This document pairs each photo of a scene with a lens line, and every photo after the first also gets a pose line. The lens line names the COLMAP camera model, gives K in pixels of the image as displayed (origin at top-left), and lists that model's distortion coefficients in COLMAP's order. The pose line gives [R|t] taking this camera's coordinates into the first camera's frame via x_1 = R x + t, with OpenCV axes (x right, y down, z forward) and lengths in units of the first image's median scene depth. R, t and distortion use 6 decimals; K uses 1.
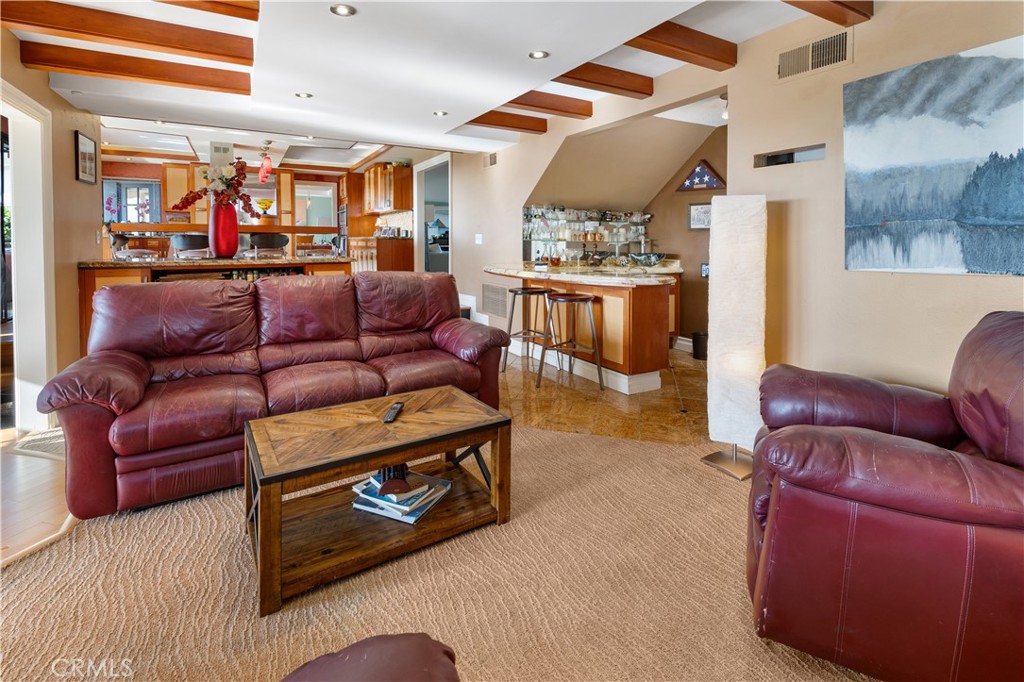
lens RADIAL K [[454.6, 0, 515.2], [0, 454.6, 254.9], [0, 0, 1]] dist [0.001356, -0.000020]
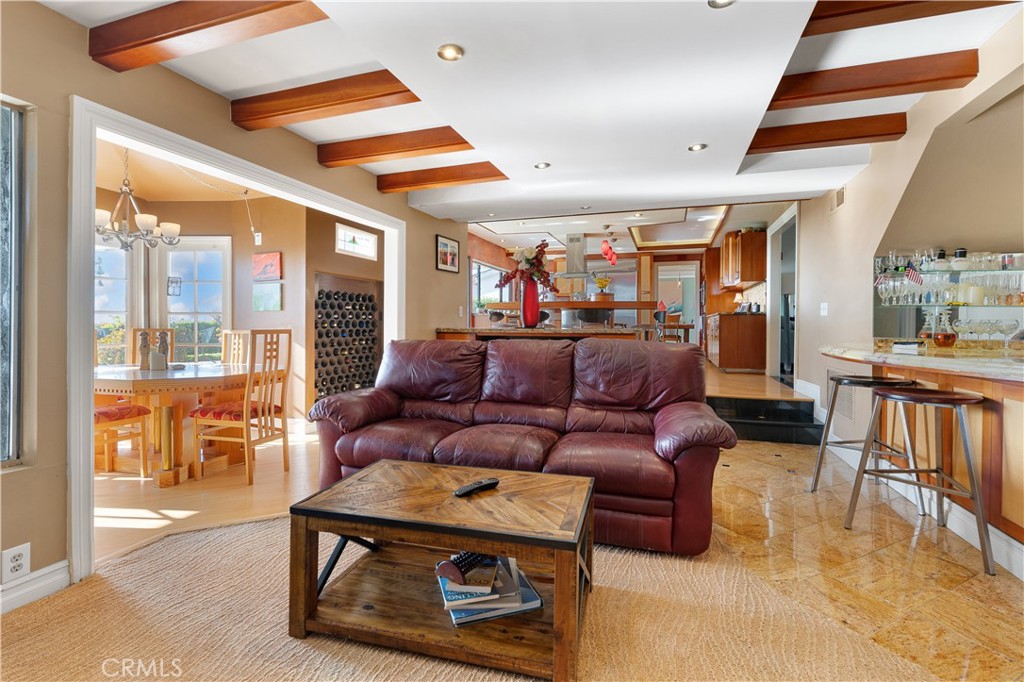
lens RADIAL K [[446.4, 0, 532.3], [0, 446.4, 330.5], [0, 0, 1]] dist [0.000969, 0.000136]
pose [[0.680091, 0.006400, -0.733100, 0.200842], [-0.019201, 0.999774, -0.009085, 0.024574], [0.732877, 0.020255, 0.680060, 0.230015]]
